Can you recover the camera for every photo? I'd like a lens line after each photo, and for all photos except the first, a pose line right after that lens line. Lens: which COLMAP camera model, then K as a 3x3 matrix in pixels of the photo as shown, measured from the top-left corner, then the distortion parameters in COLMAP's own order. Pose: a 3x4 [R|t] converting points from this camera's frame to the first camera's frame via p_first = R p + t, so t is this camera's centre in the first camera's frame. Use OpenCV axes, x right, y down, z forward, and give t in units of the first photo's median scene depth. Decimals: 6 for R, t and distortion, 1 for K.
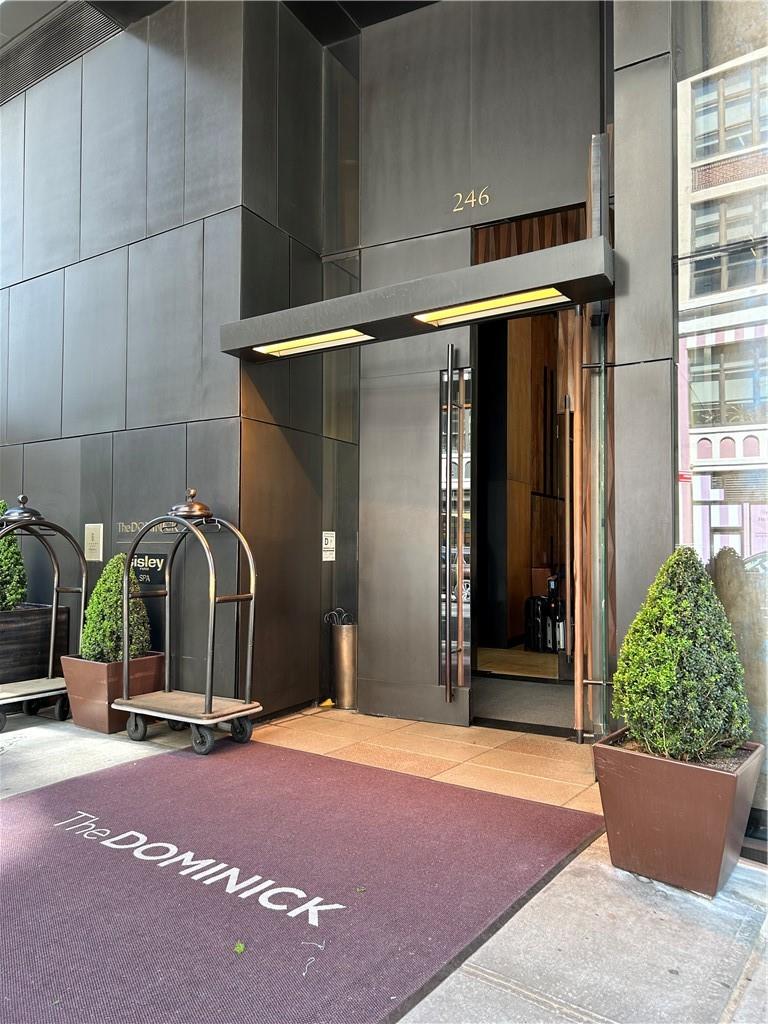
lens RADIAL K [[769.3, 0, 384.0], [0, 769.3, 512.0], [0, 0, 1]] dist [0.027873, -0.008953]
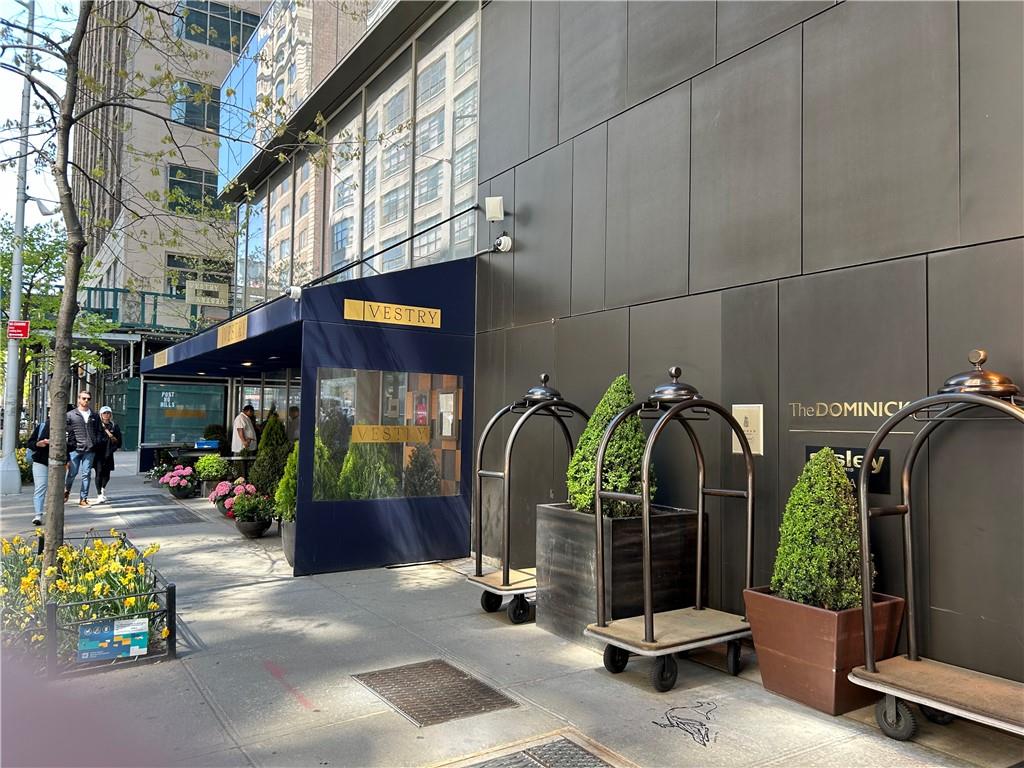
lens RADIAL K [[769.3, 0, 532.1], [0, 769.3, 380.4], [0, 0, 1]] dist [0.027873, -0.008953]
pose [[0.934506, -0.008593, -0.355843, -0.335794], [0.002901, 0.999859, -0.016526, 0.004019], [0.355935, 0.014411, 0.934400, 0.251062]]
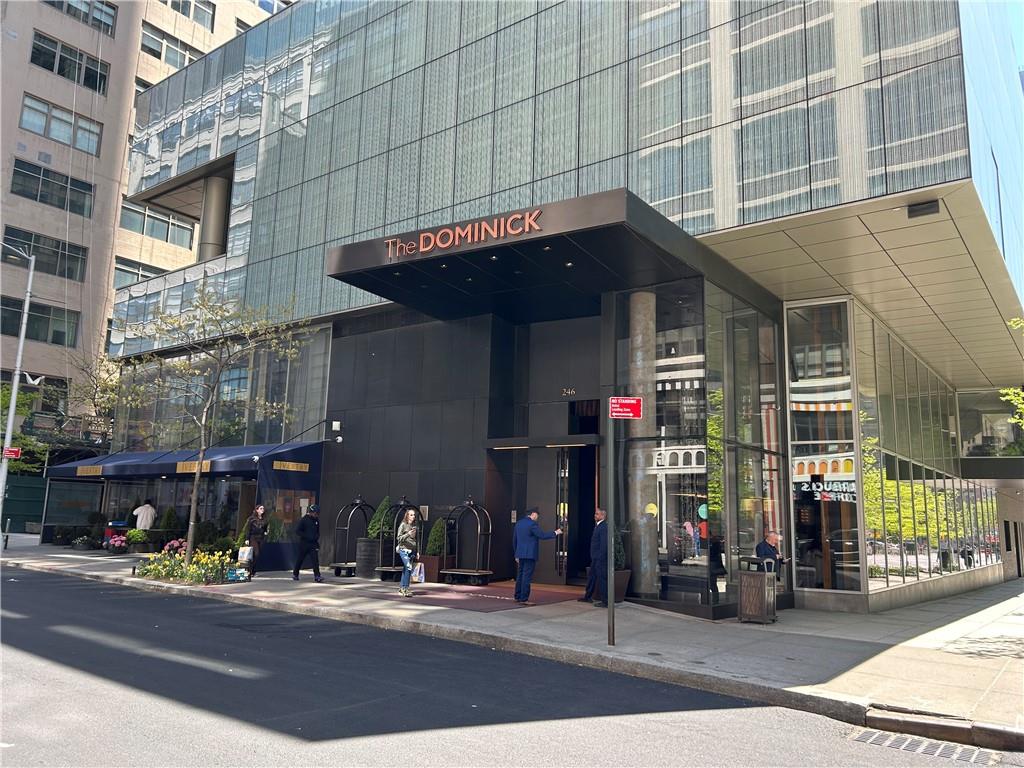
lens RADIAL K [[769.3, 0, 532.1], [0, 769.3, 380.4], [0, 0, 1]] dist [0.027873, -0.008953]
pose [[0.999730, 0.015686, -0.017152, 0.027120], [-0.017848, 0.990796, -0.134180, -0.068807], [0.014890, 0.134450, 0.990808, -1.781996]]
